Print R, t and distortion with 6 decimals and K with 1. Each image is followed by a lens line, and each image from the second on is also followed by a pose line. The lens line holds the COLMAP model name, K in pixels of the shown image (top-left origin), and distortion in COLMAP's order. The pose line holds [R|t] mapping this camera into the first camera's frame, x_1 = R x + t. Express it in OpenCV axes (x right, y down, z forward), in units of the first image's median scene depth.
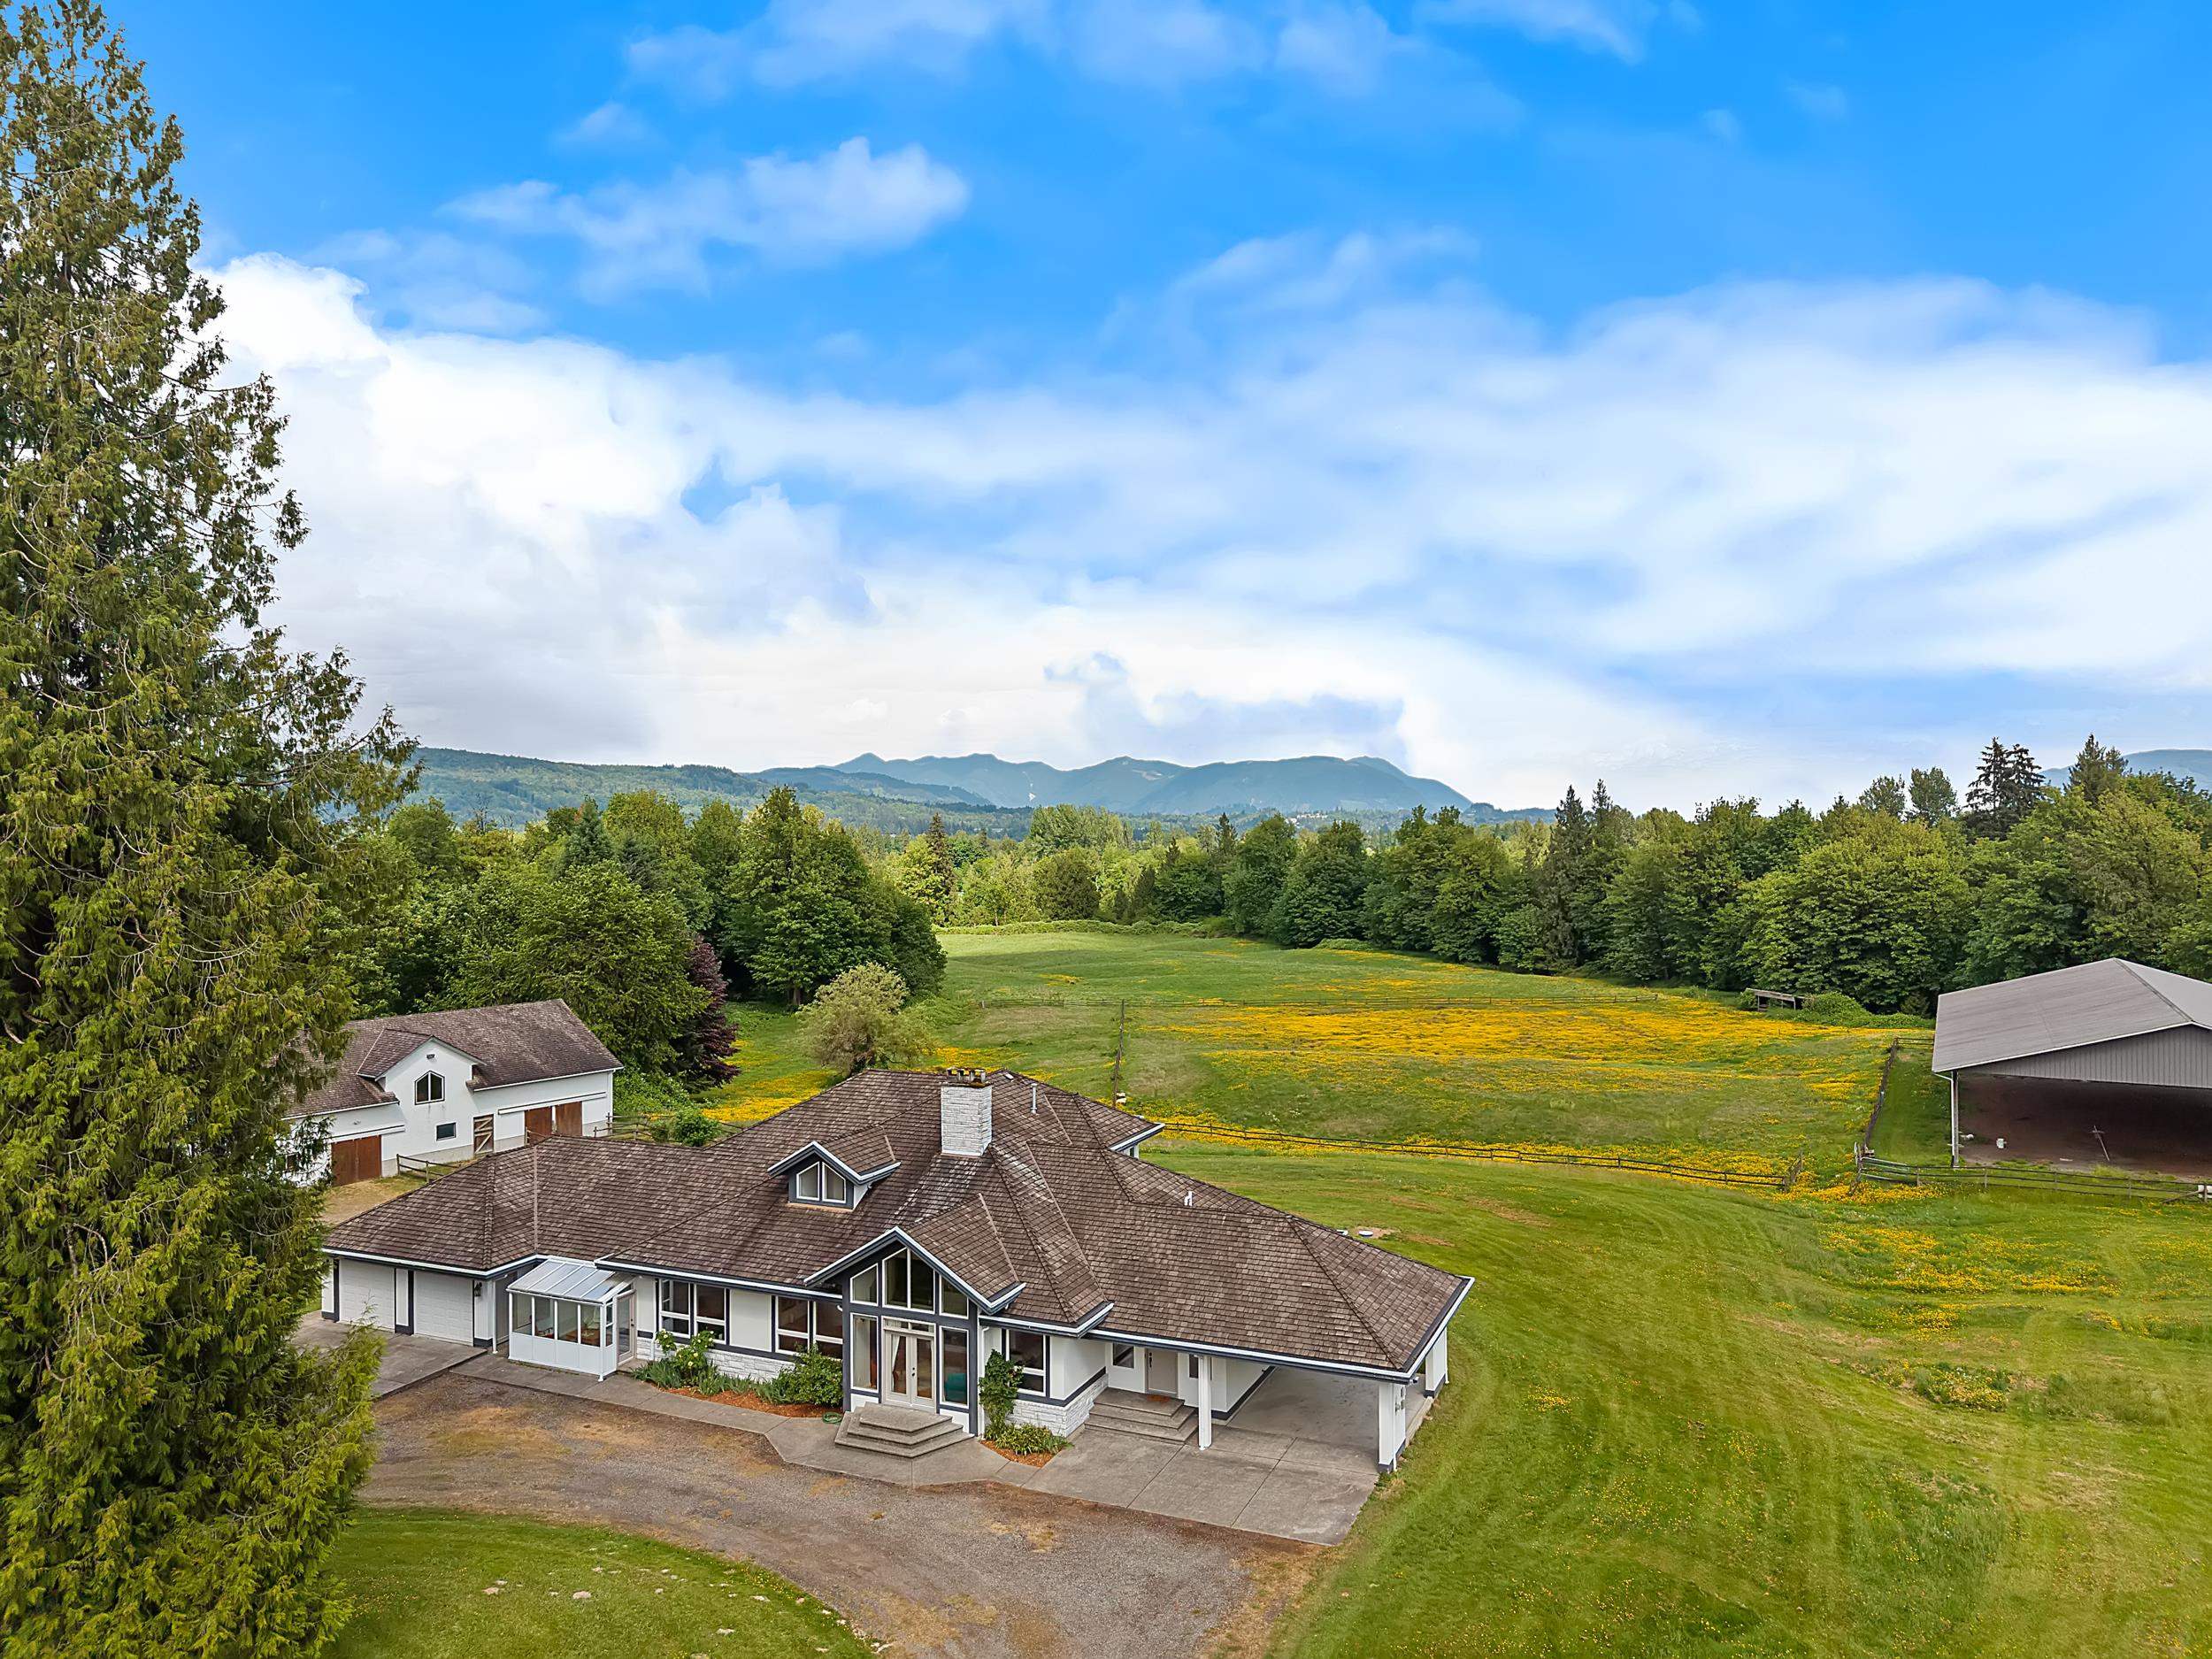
lens RADIAL K [[1520.4, 0, 1094.4], [0, 1520.4, 815.6], [0, 0, 1]] dist [0.005146, -0.001504]
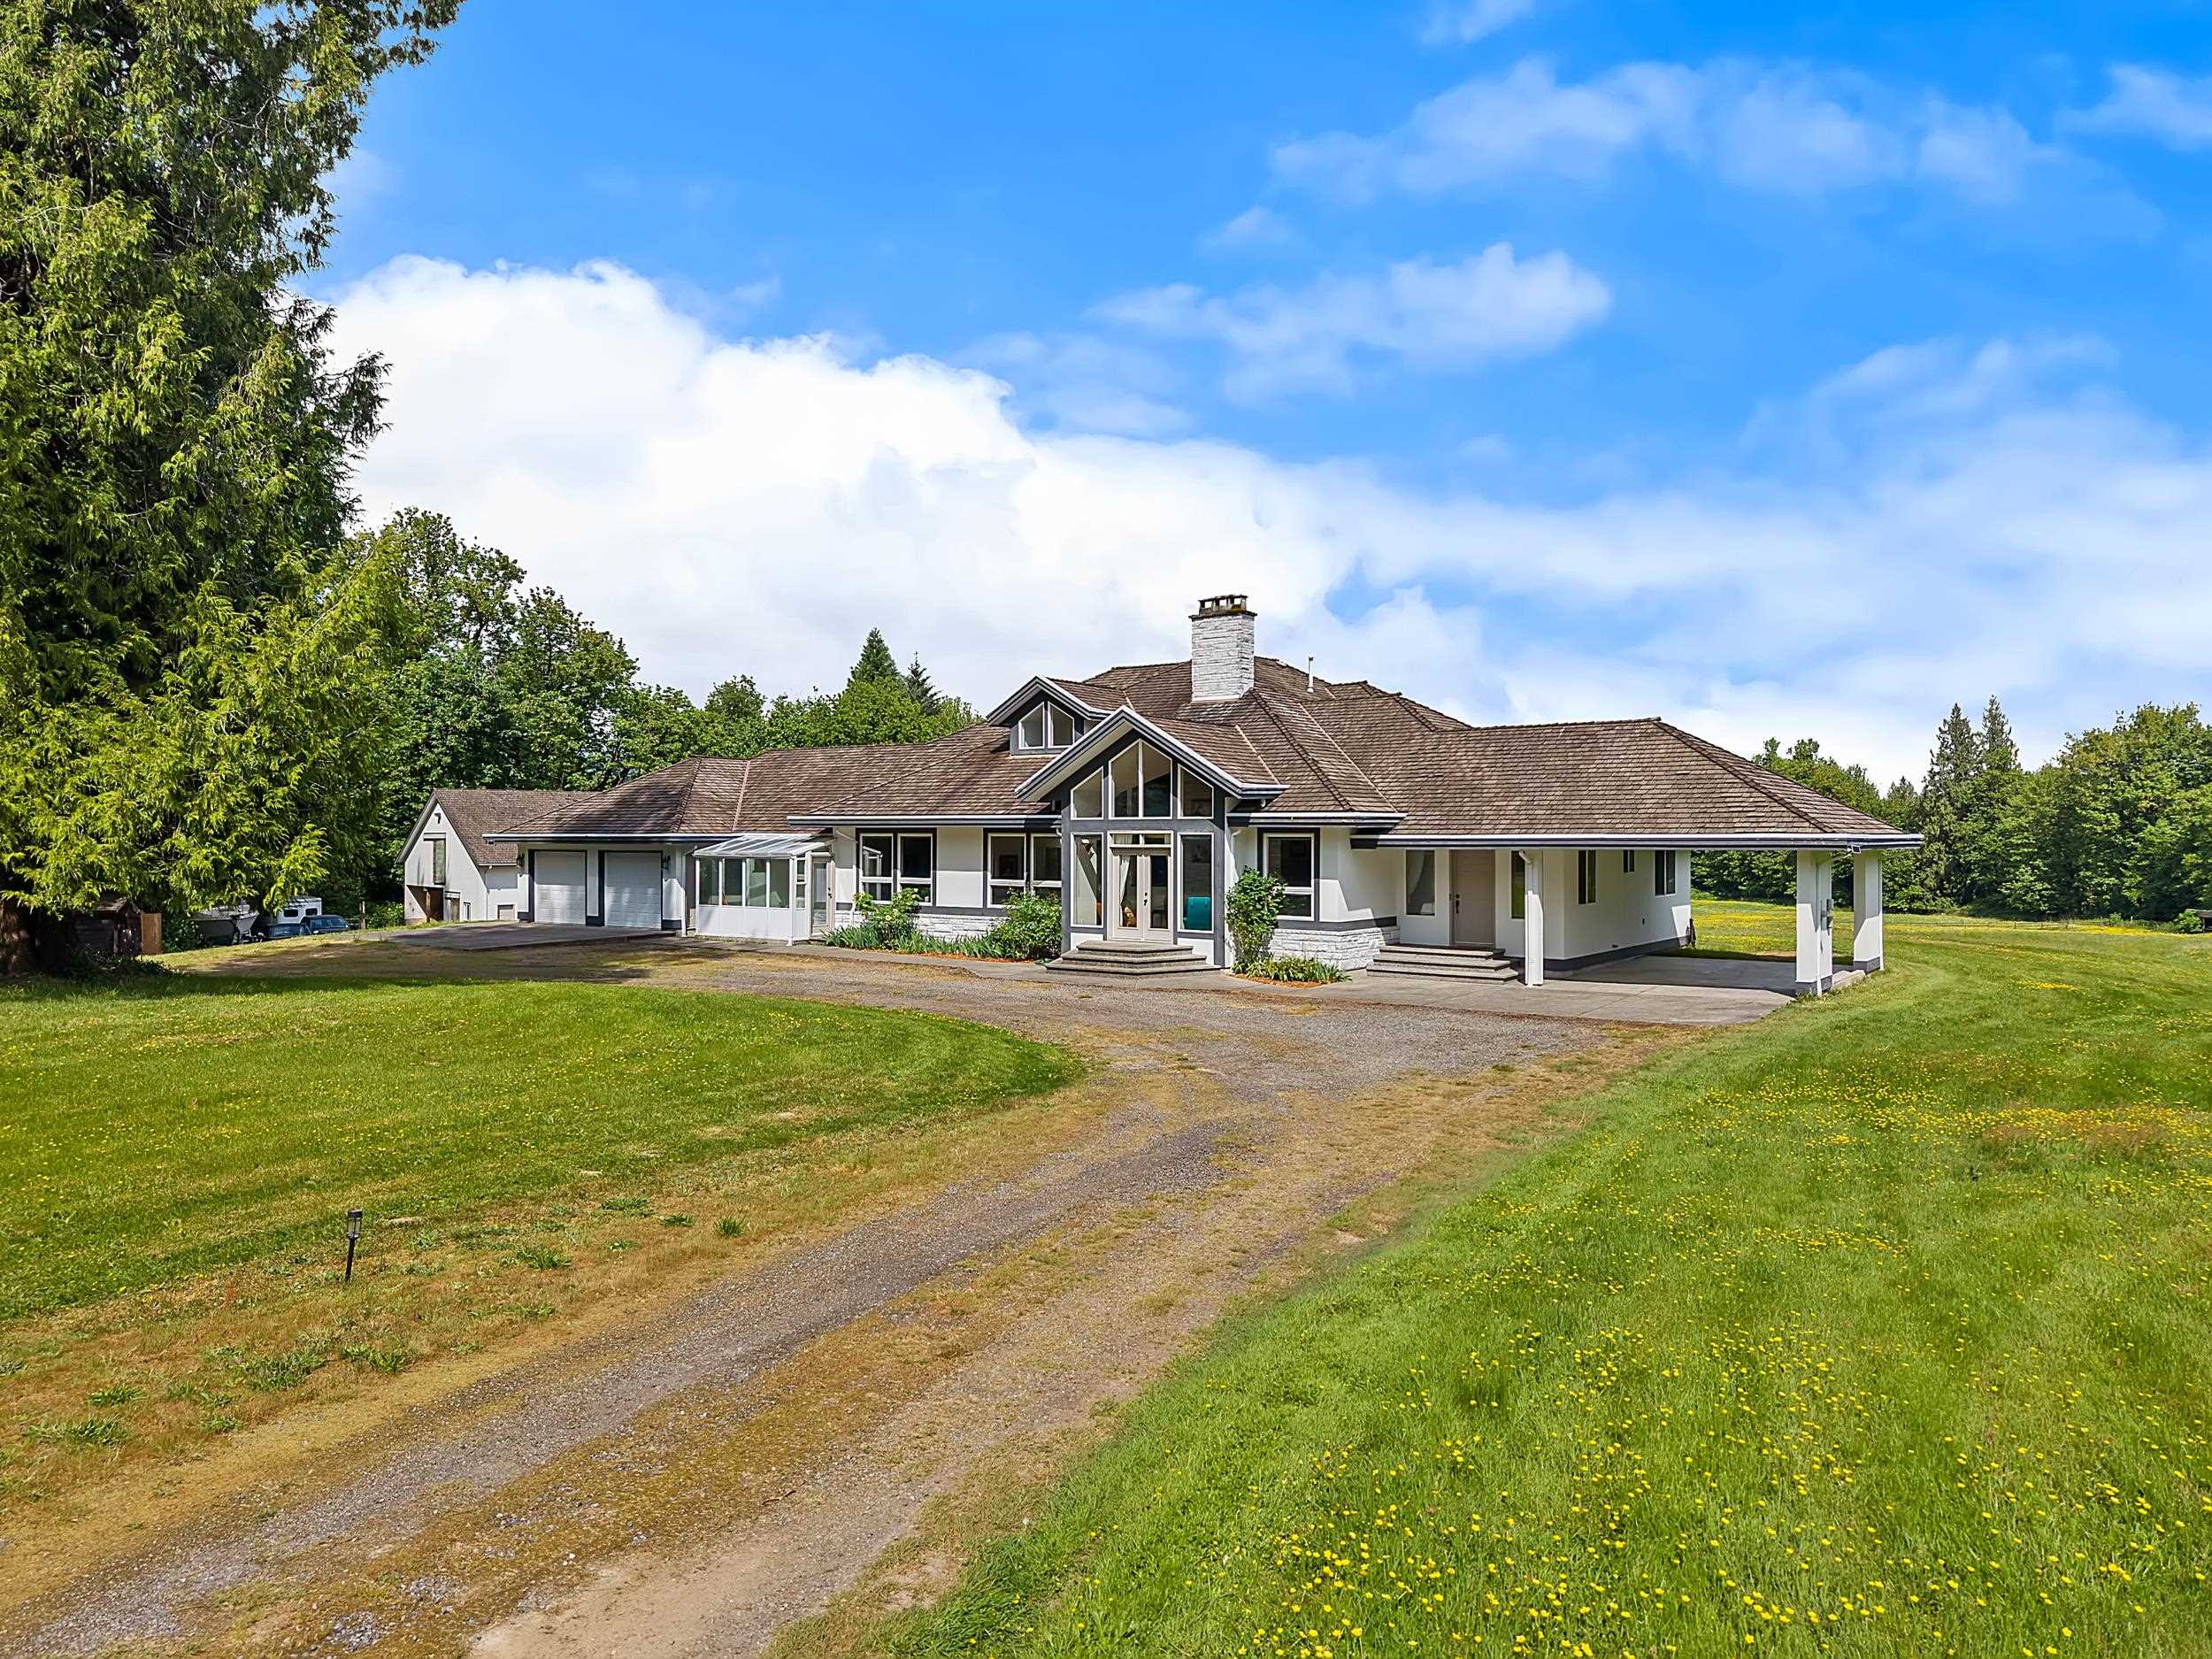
lens RADIAL K [[1520.4, 0, 1094.4], [0, 1520.4, 815.6], [0, 0, 1]] dist [0.005146, -0.001504]
pose [[0.979337, 0.004749, -0.202179, 0.012274], [-0.005175, 0.999985, -0.001576, 0.263226], [0.202169, 0.002589, 0.979347, 0.175690]]
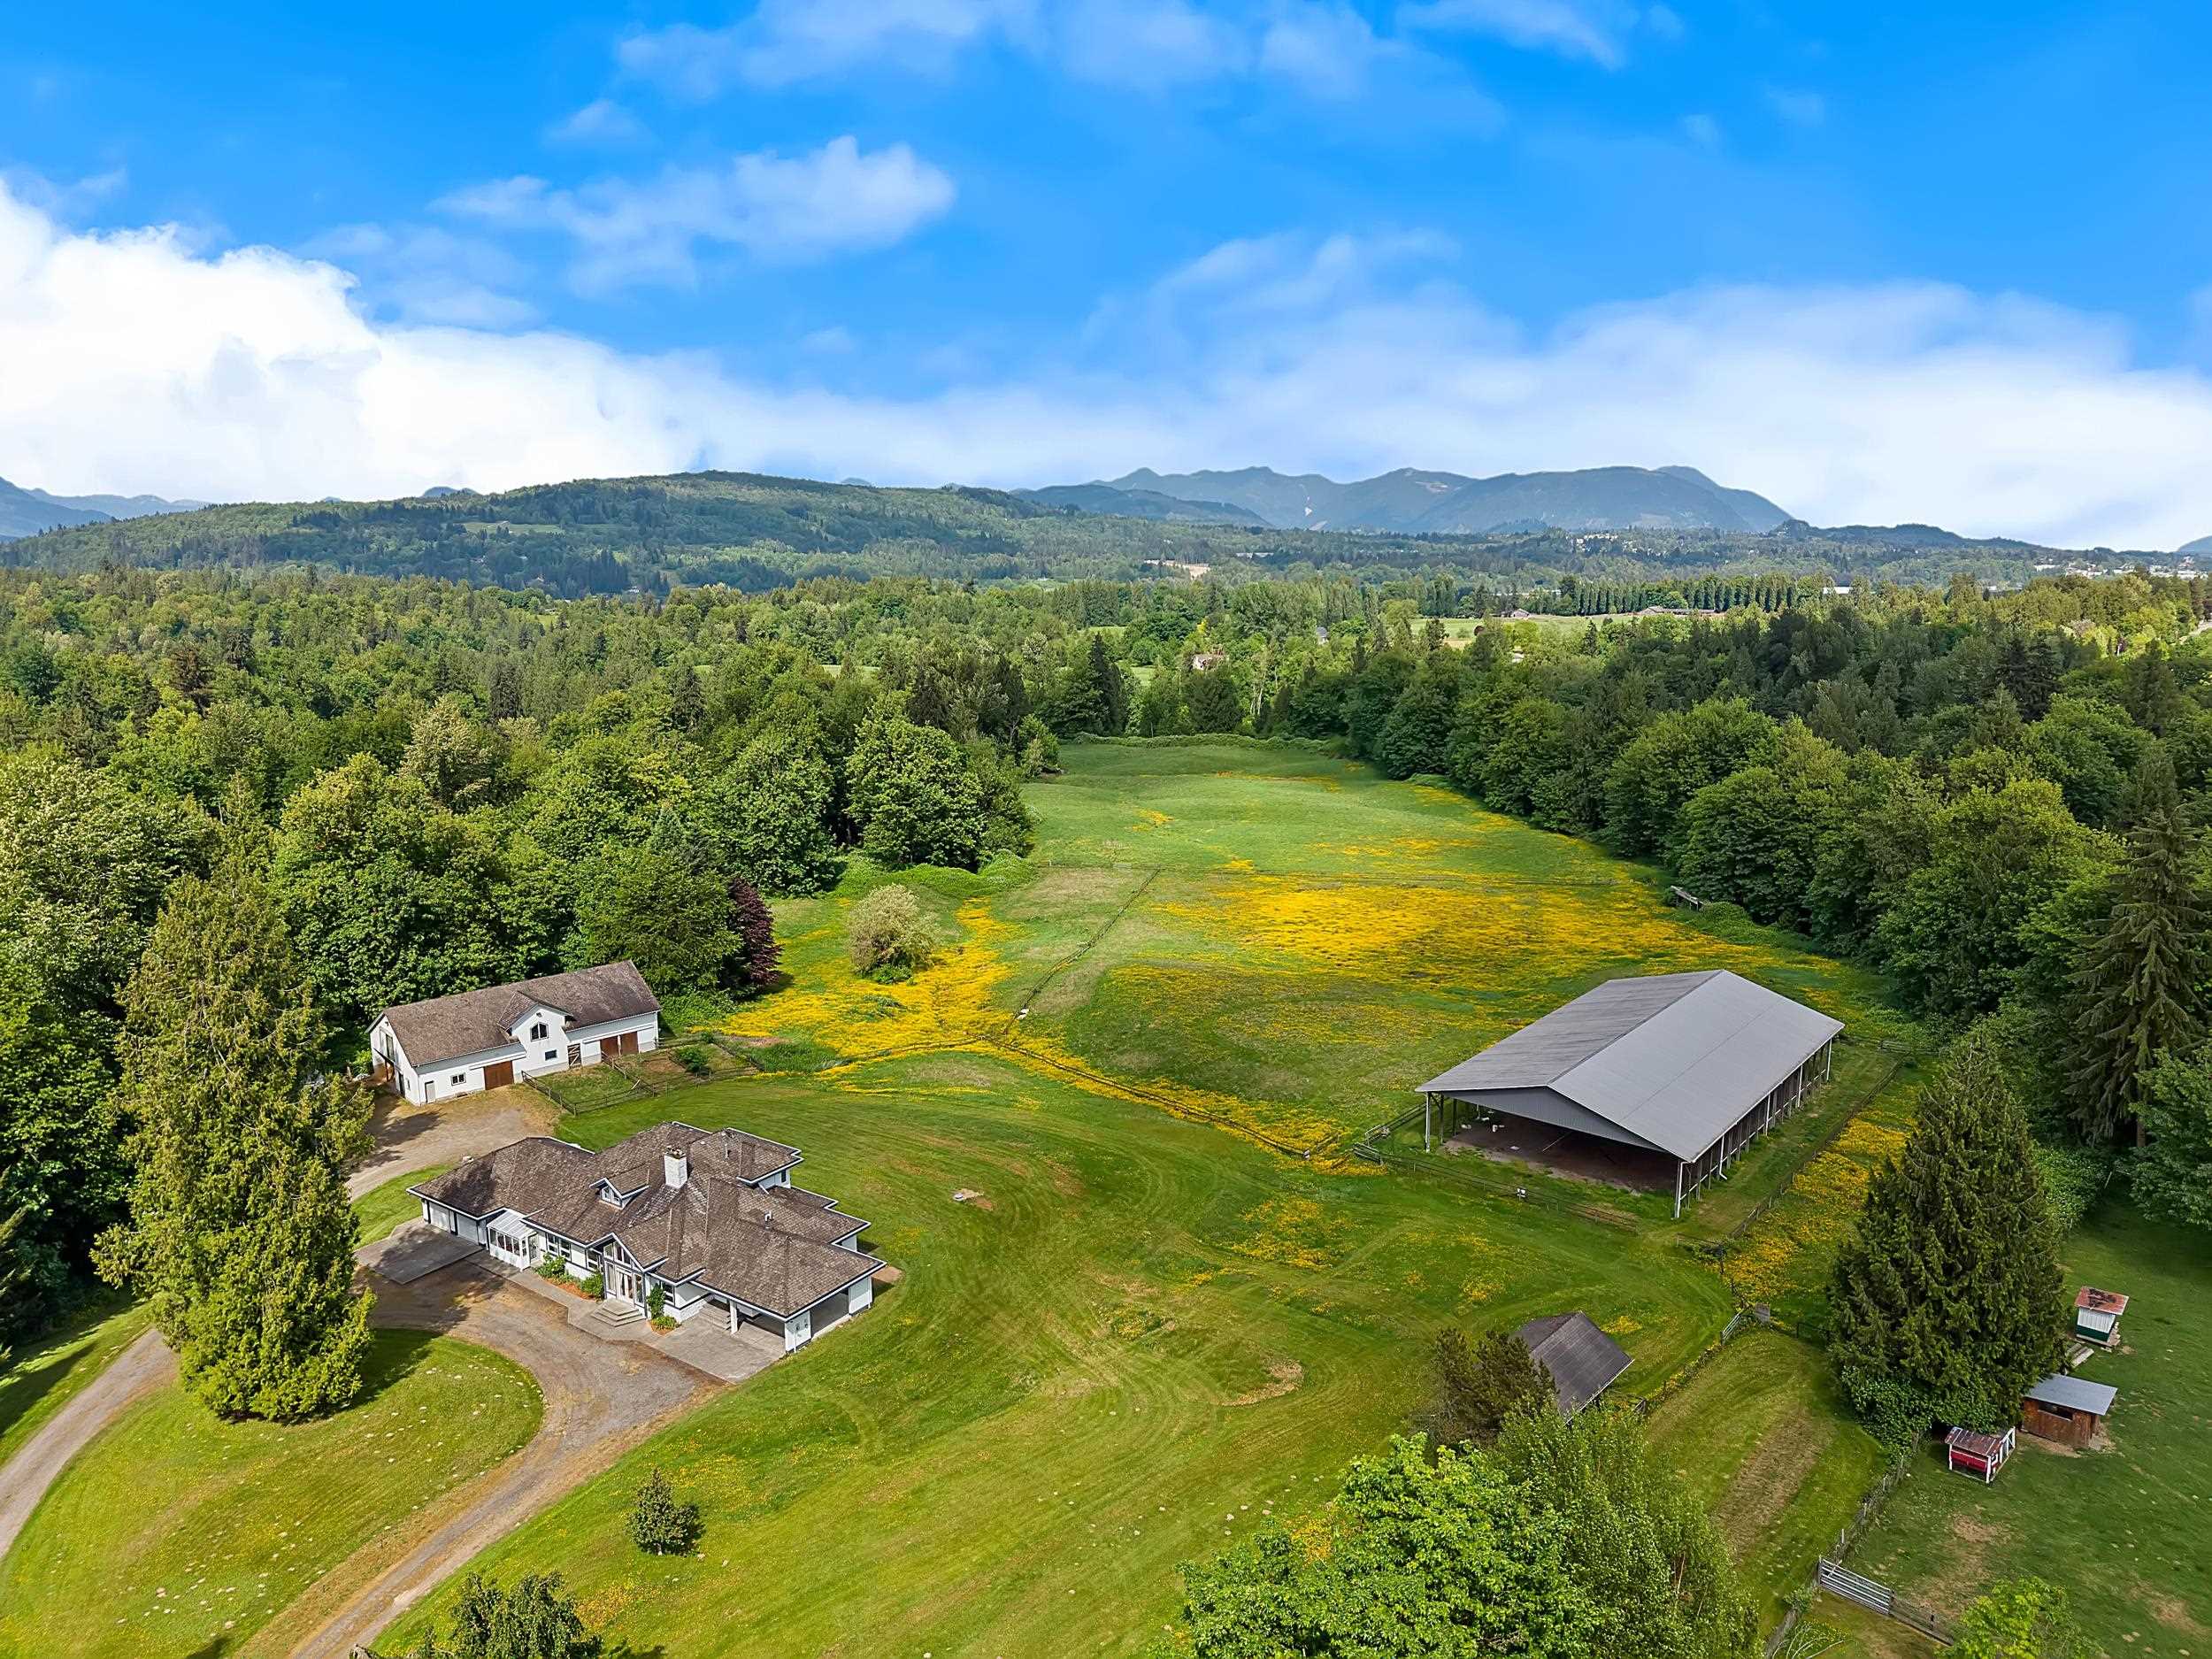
lens RADIAL K [[1520.4, 0, 1094.4], [0, 1520.4, 815.6], [0, 0, 1]] dist [0.005146, -0.001504]
pose [[0.982516, 0.033229, -0.183190, 0.810052], [0.002099, 0.981905, 0.189364, -0.645773], [0.186167, -0.186437, 0.964667, -0.809799]]
